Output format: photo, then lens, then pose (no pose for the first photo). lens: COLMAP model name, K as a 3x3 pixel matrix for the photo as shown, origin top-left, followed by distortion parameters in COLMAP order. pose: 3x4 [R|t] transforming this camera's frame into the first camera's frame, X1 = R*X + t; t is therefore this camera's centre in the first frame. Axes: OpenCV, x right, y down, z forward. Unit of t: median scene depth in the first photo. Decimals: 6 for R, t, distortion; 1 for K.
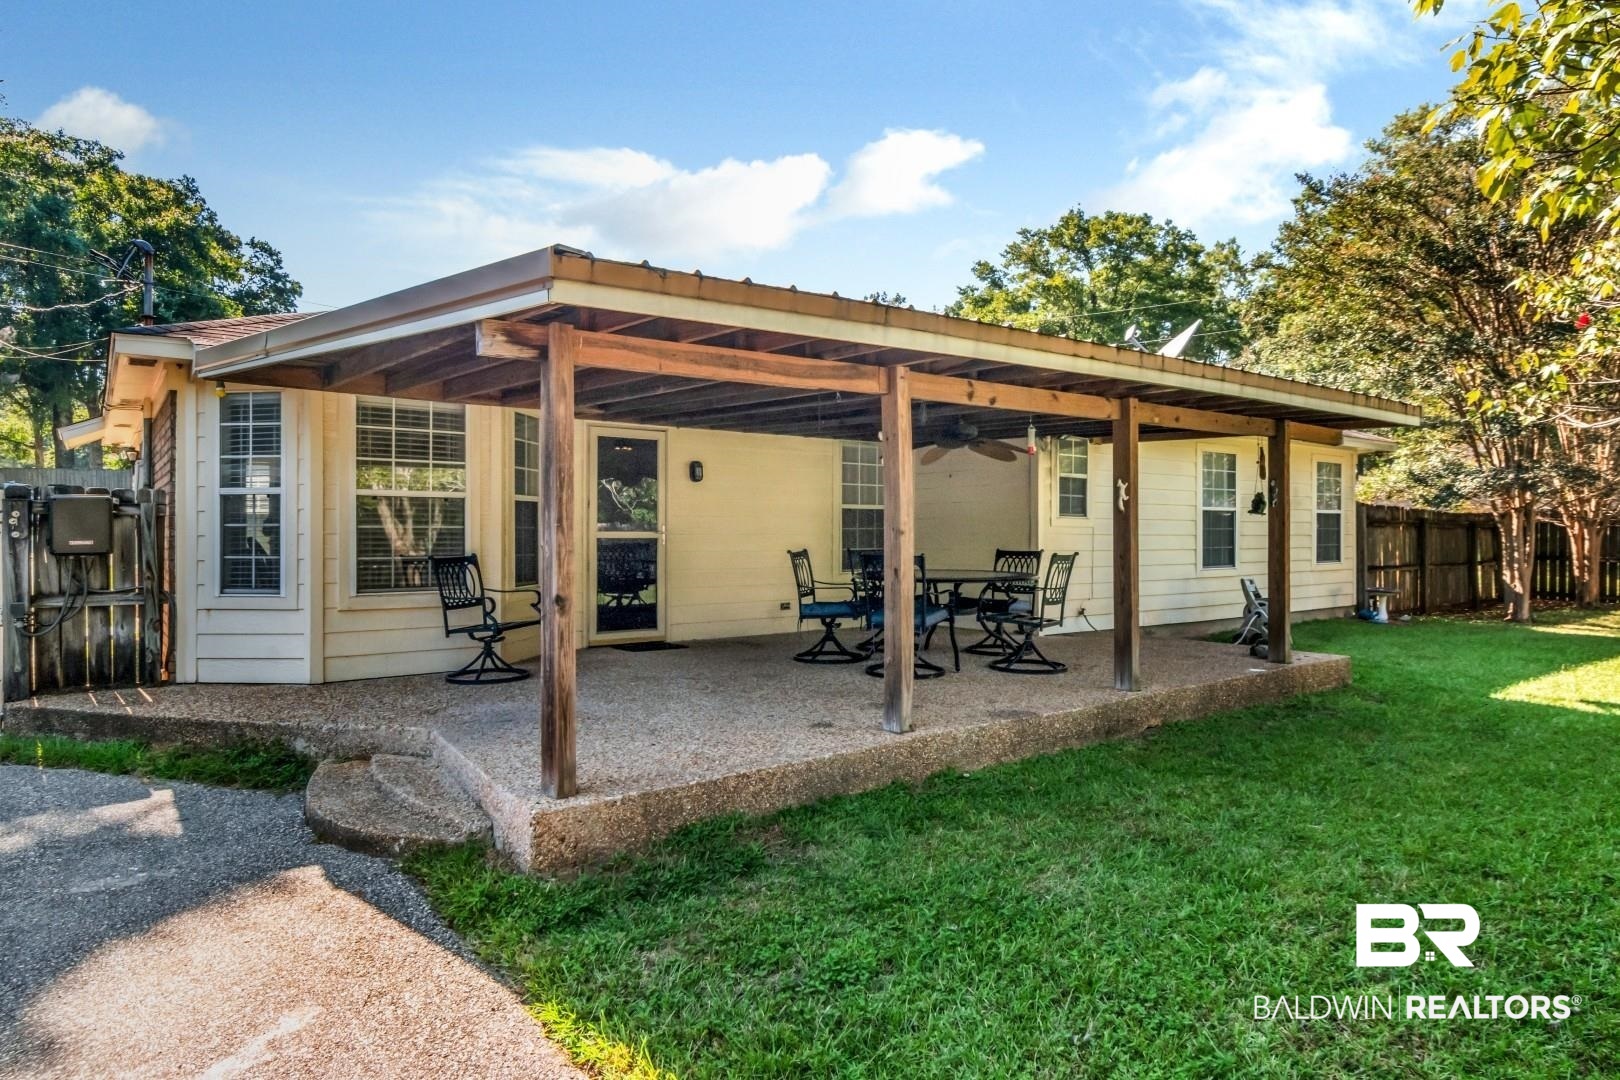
lens RADIAL K [[893.6, 0, 806.4], [0, 893.6, 525.3], [0, 0, 1]] dist [0.002178, -0.001100]
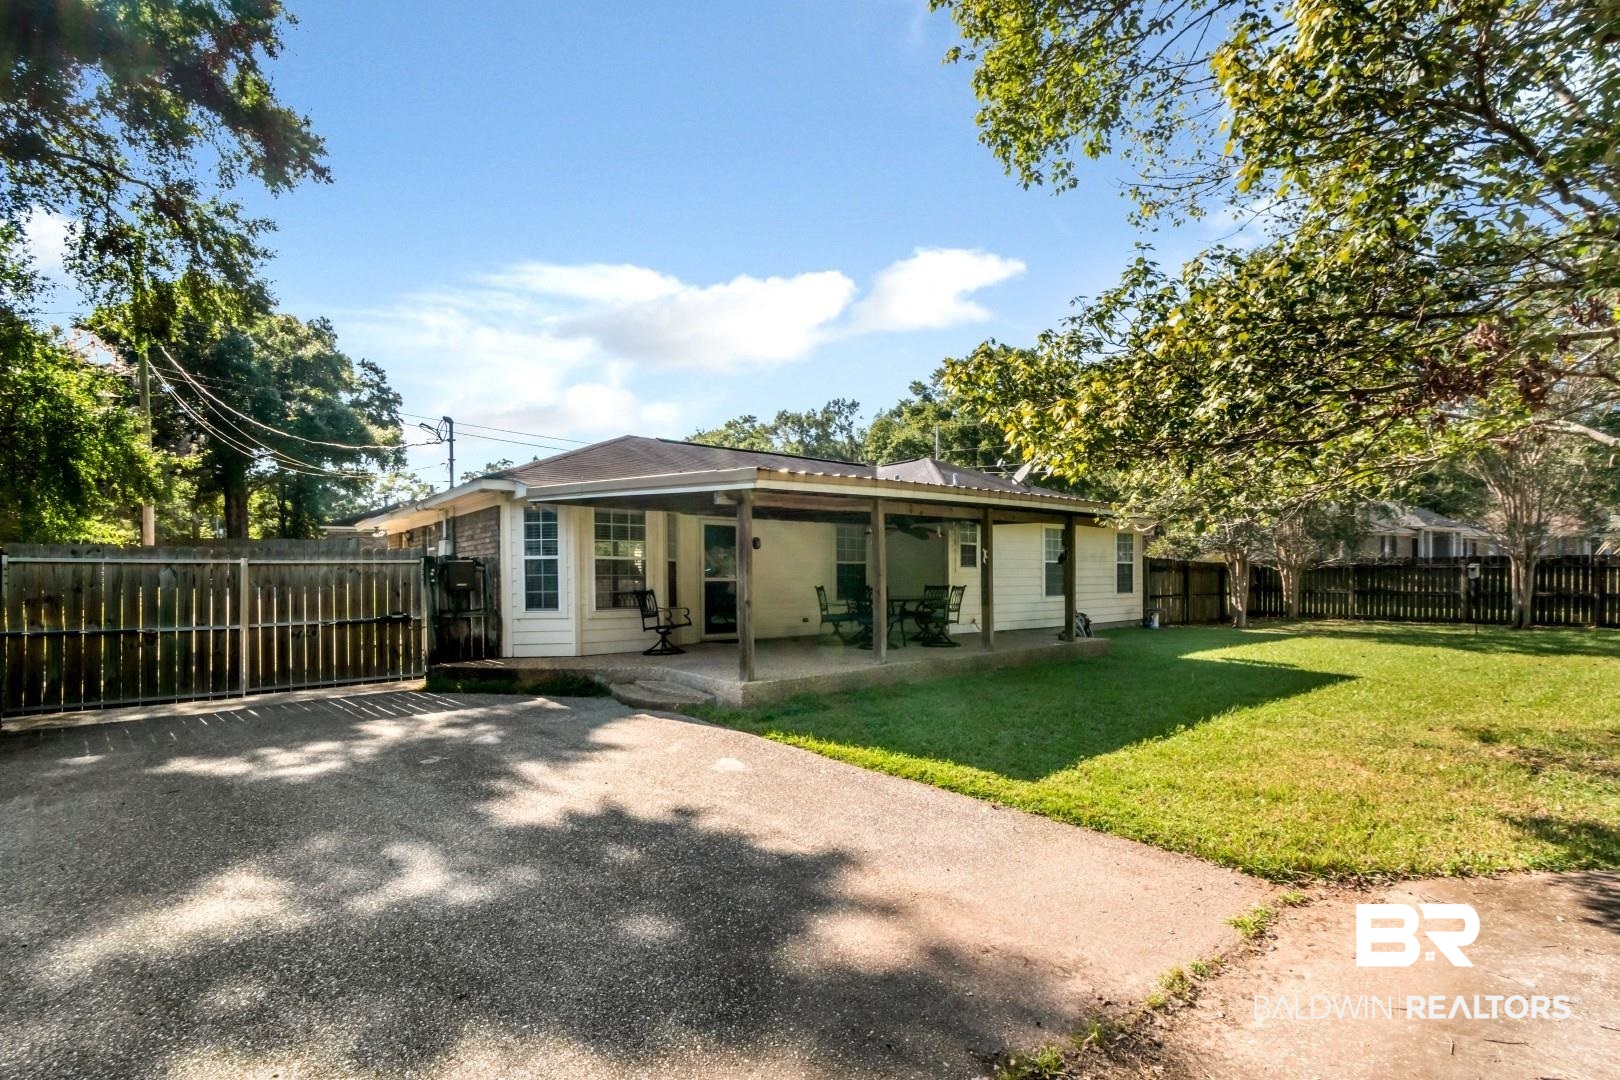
lens RADIAL K [[737.1, 0, 810.0], [0, 737.1, 575.5], [0, 0, 1]] dist [0.000794, -0.002563]
pose [[0.998851, -0.009976, 0.046875, -0.090828], [0.010021, 0.999950, -0.000727, 0.005999], [-0.046865, 0.001196, 0.998900, -0.481579]]
